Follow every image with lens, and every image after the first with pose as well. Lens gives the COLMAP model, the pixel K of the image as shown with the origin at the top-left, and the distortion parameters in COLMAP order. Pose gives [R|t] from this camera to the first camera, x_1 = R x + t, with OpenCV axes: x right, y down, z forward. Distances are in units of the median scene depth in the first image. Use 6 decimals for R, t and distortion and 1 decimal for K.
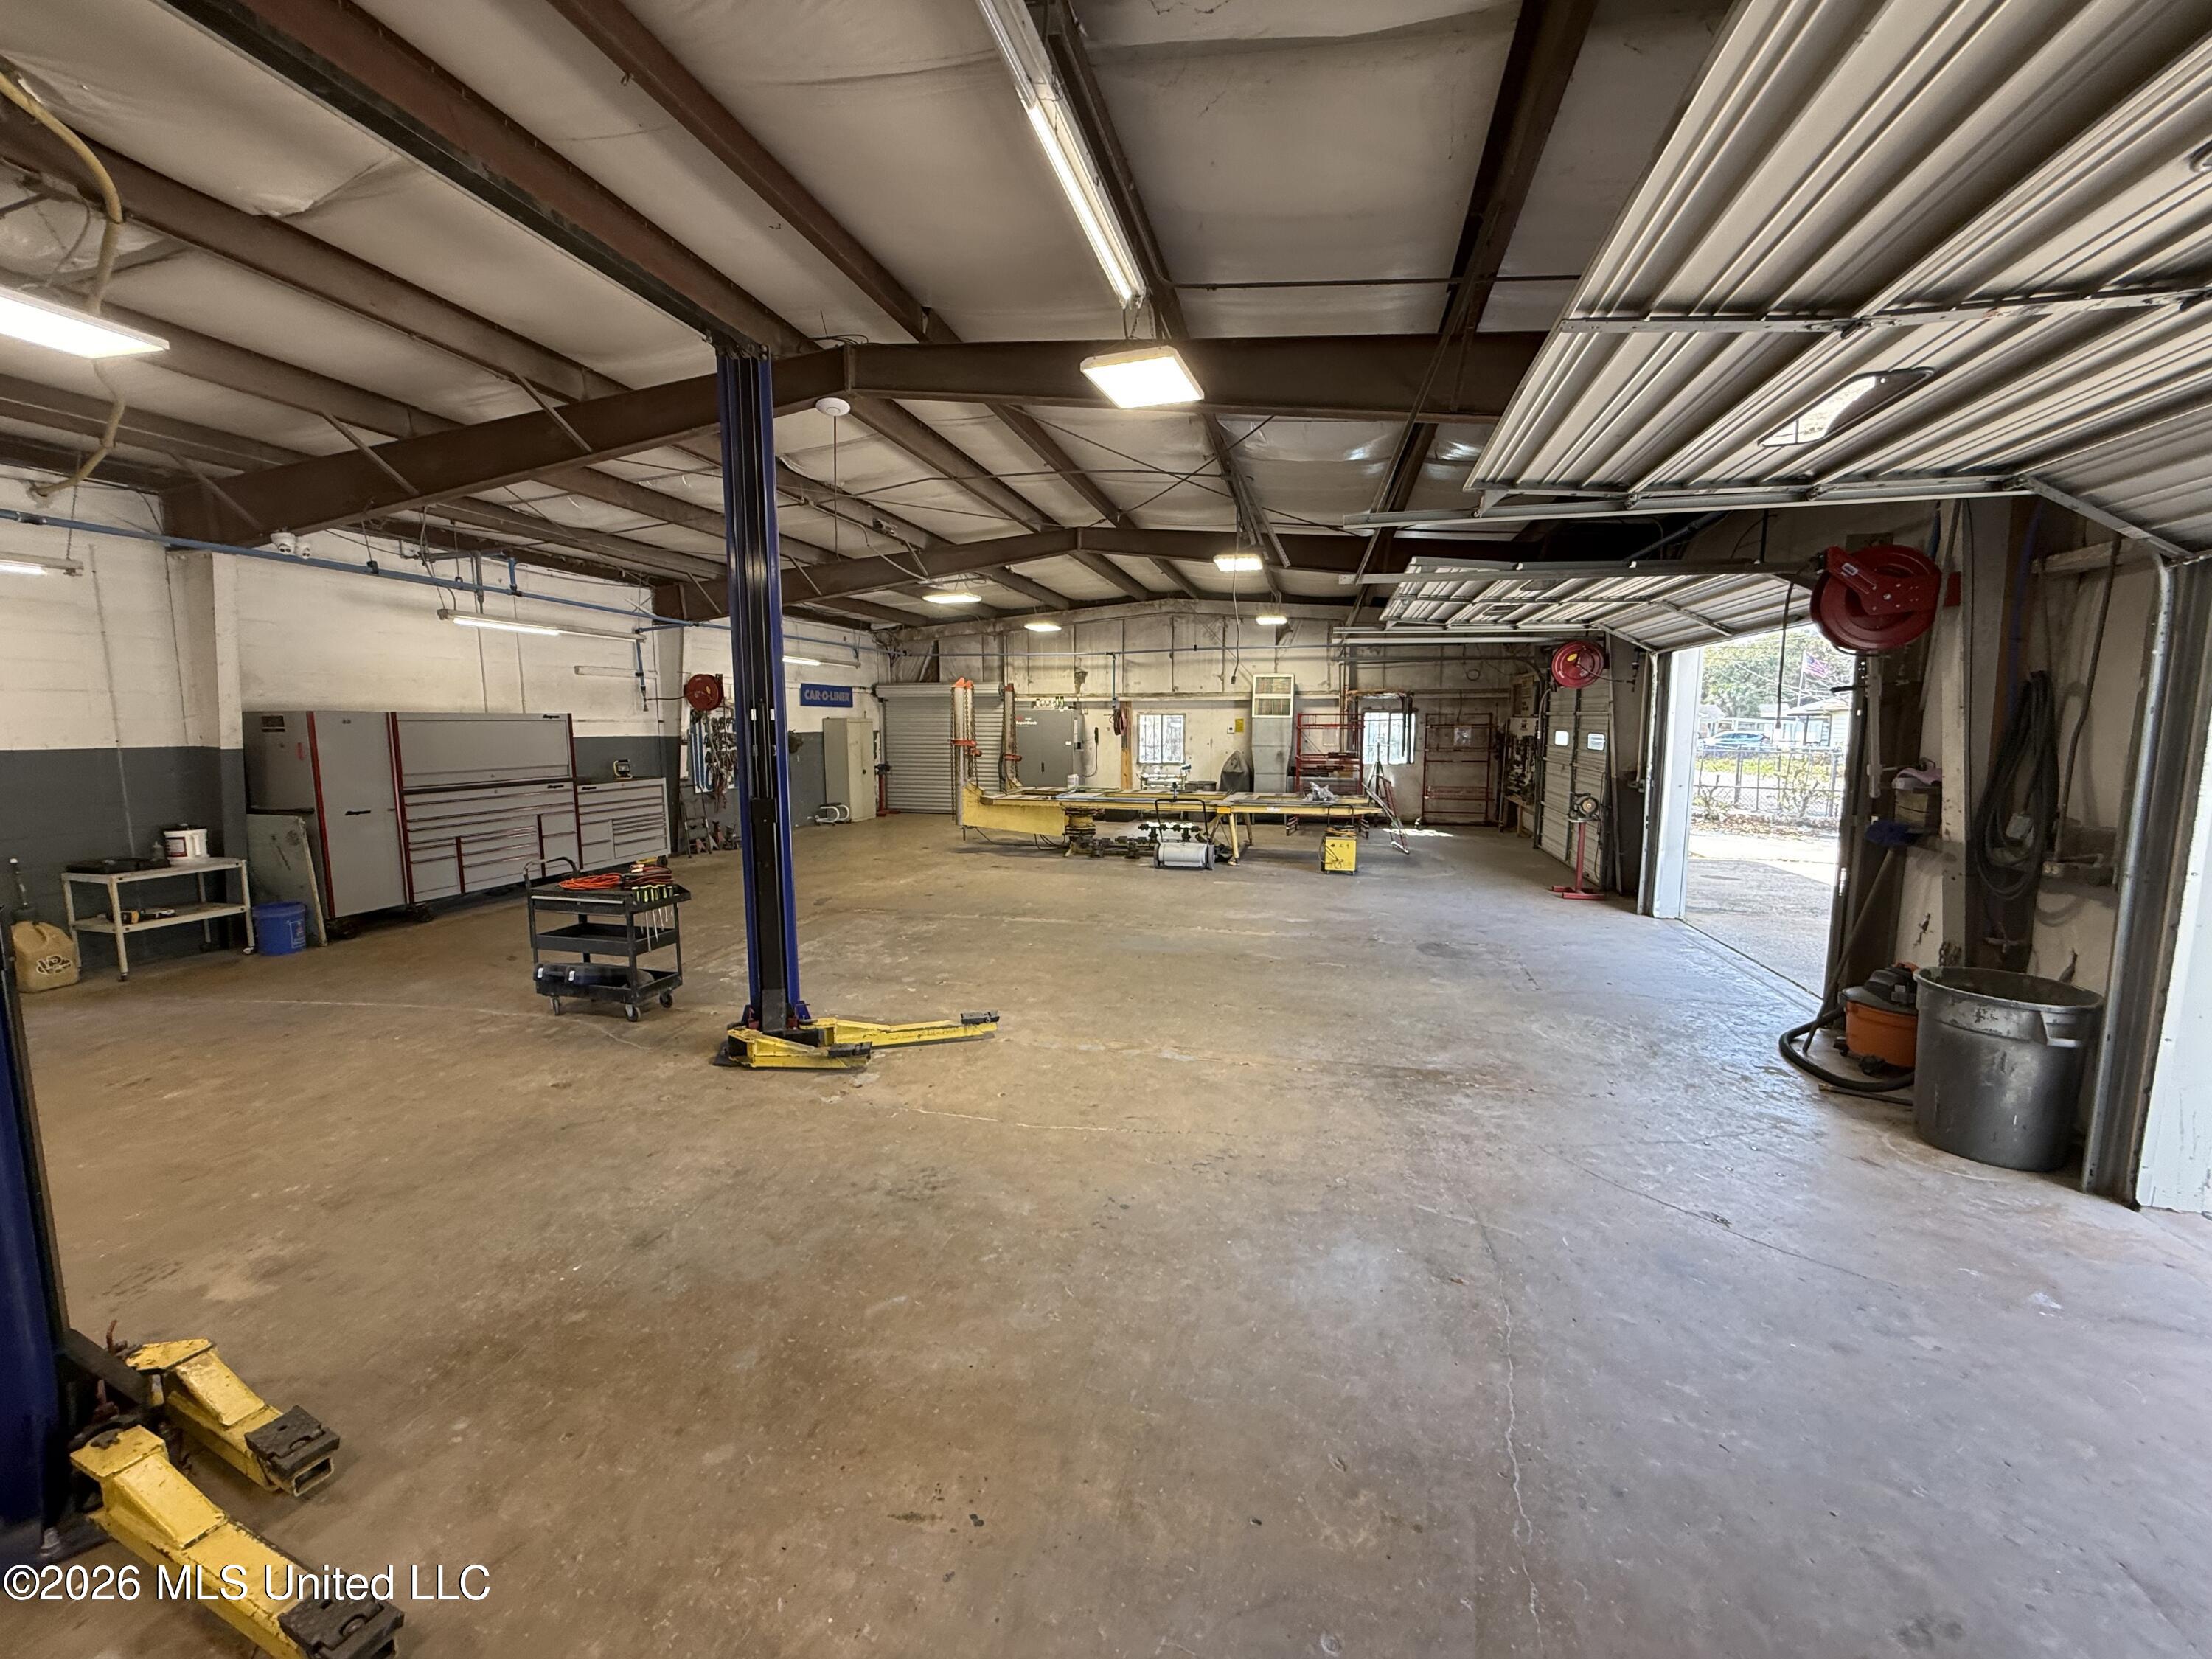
lens RADIAL K [[887.5, 0, 1104.1], [0, 887.5, 824.6], [0, 0, 1]] dist [-0.003234, -0.000025]
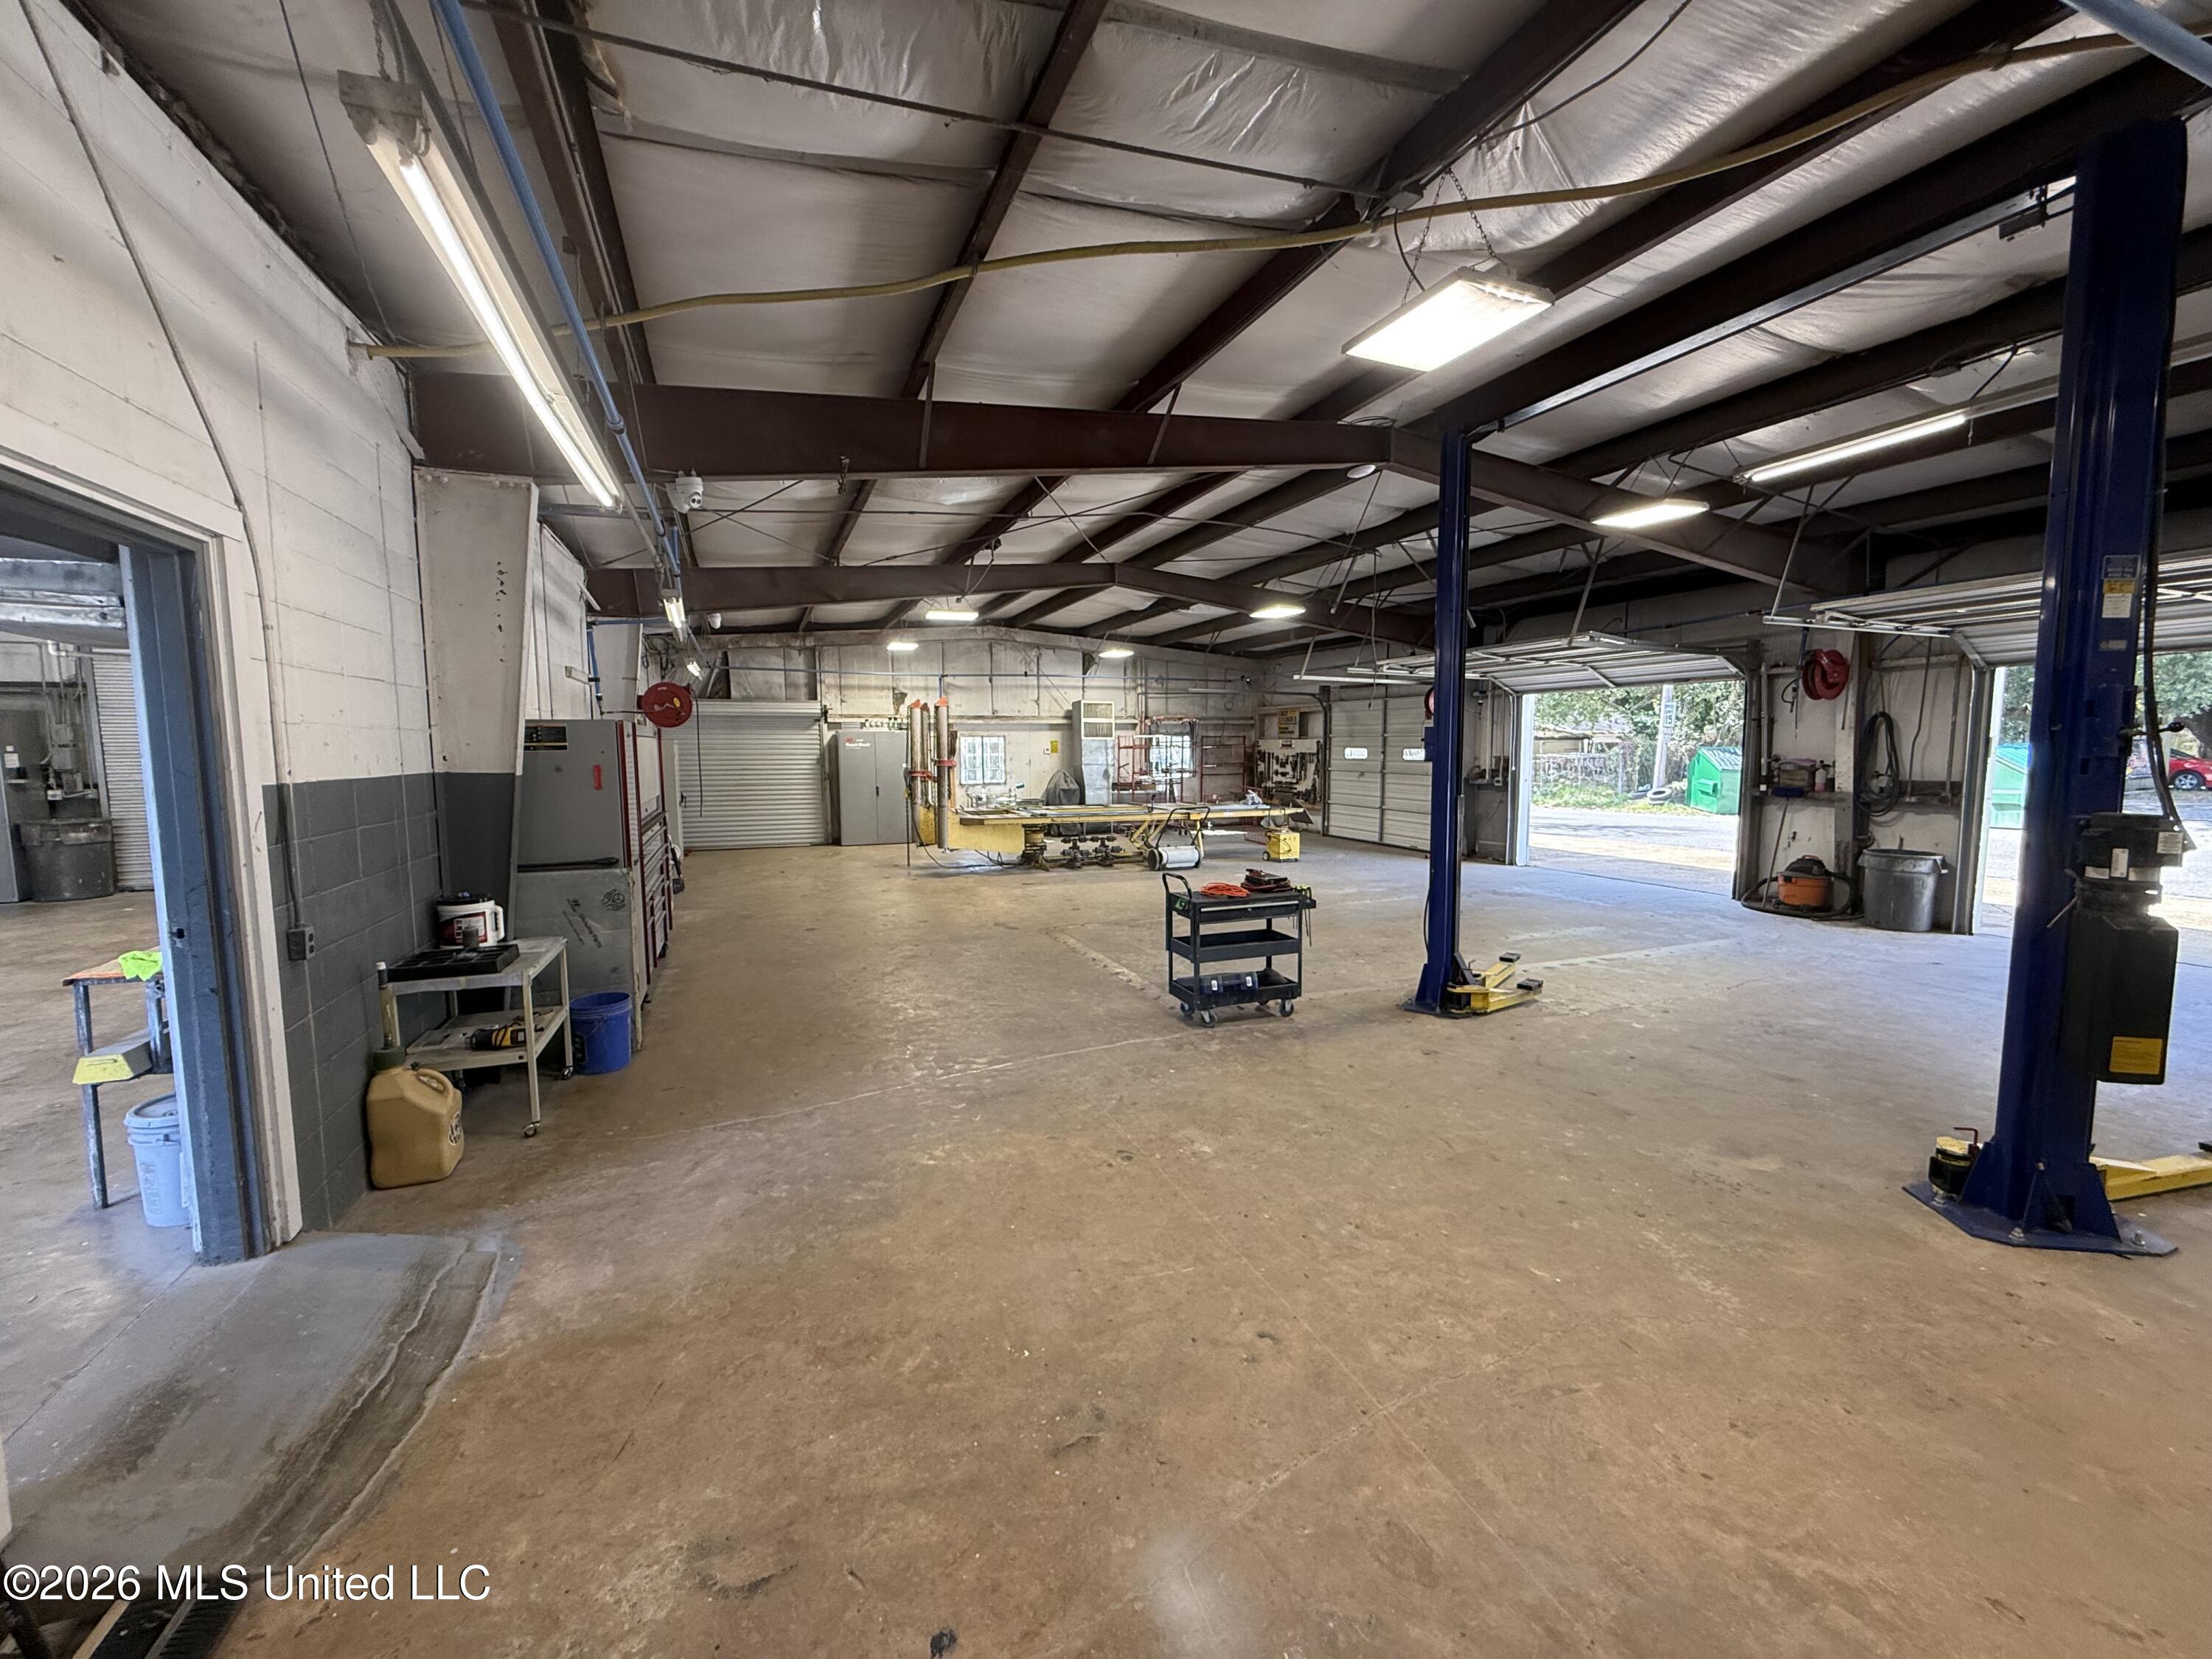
lens RADIAL K [[887.5, 0, 1103.2], [0, 887.5, 831.4], [0, 0, 1]] dist [-0.003234, -0.000025]
pose [[0.805541, -0.059744, 0.589521, -0.483614], [0.073304, 0.997309, 0.000905, -0.005163], [-0.587989, 0.042485, 0.807753, 0.098141]]
